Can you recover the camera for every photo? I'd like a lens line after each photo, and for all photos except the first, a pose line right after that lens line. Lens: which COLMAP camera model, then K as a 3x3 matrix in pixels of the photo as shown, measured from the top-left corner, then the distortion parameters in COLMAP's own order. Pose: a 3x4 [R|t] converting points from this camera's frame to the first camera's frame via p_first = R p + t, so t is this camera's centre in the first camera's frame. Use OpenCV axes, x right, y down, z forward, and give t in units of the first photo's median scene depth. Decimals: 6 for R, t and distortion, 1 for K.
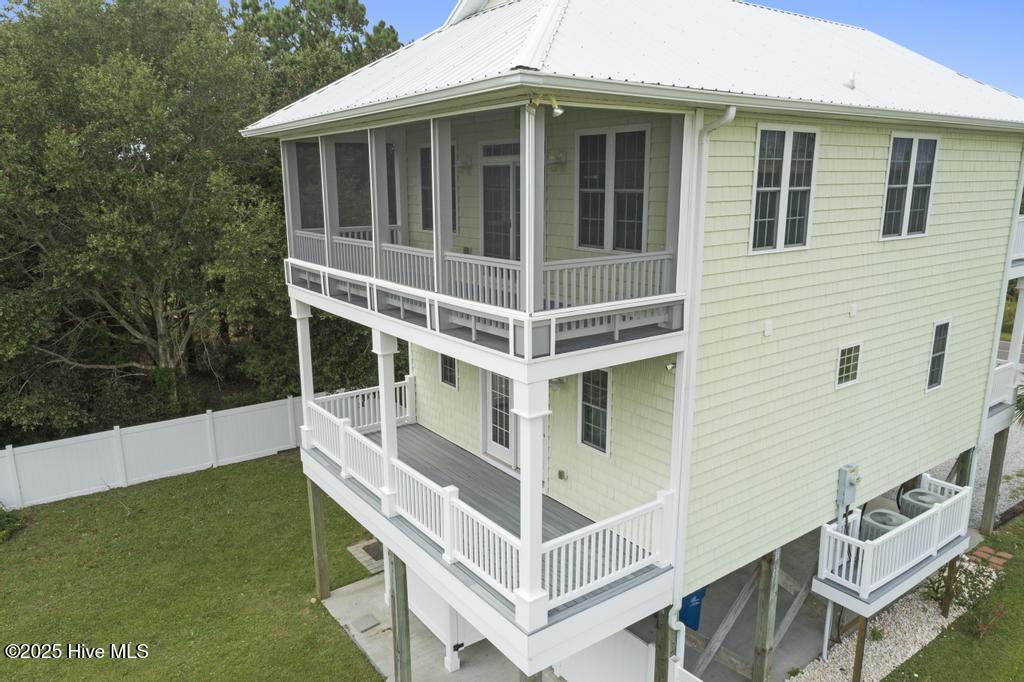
lens RADIAL K [[695.3, 0, 506.3], [0, 695.3, 337.6], [0, 0, 1]] dist [-0.004421, 0.007858]
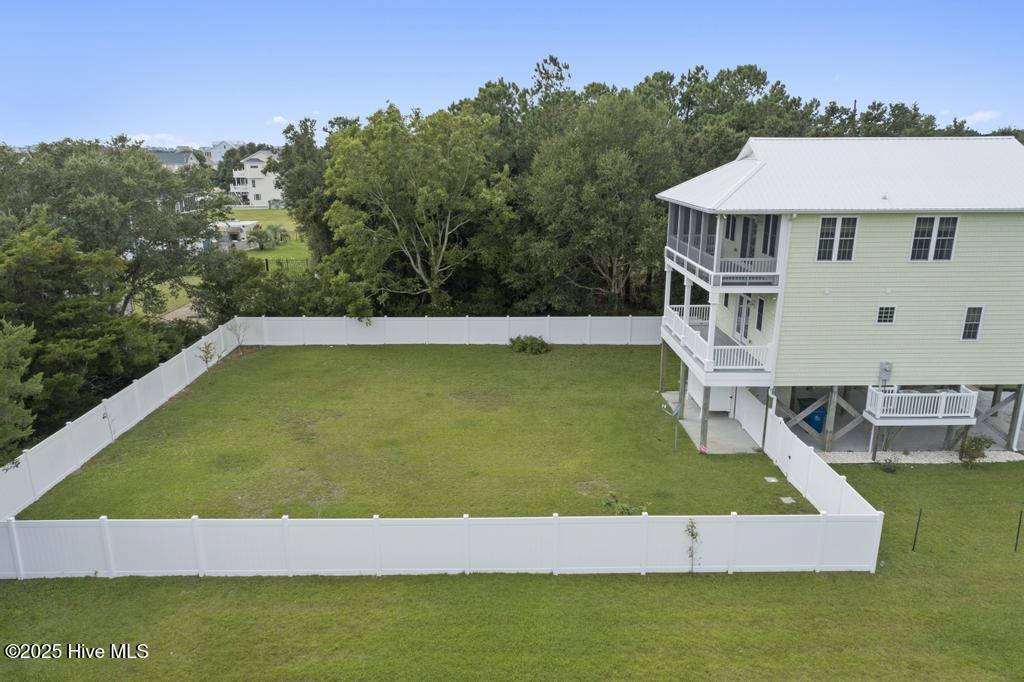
lens RADIAL K [[695.3, 0, 512.4], [0, 695.3, 338.0], [0, 0, 1]] dist [-0.004421, 0.007858]
pose [[0.818383, 0.153724, -0.553731, 0.656387], [-0.128419, 0.988112, 0.084519, 0.068174], [0.560141, 0.001941, 0.828395, -1.350868]]
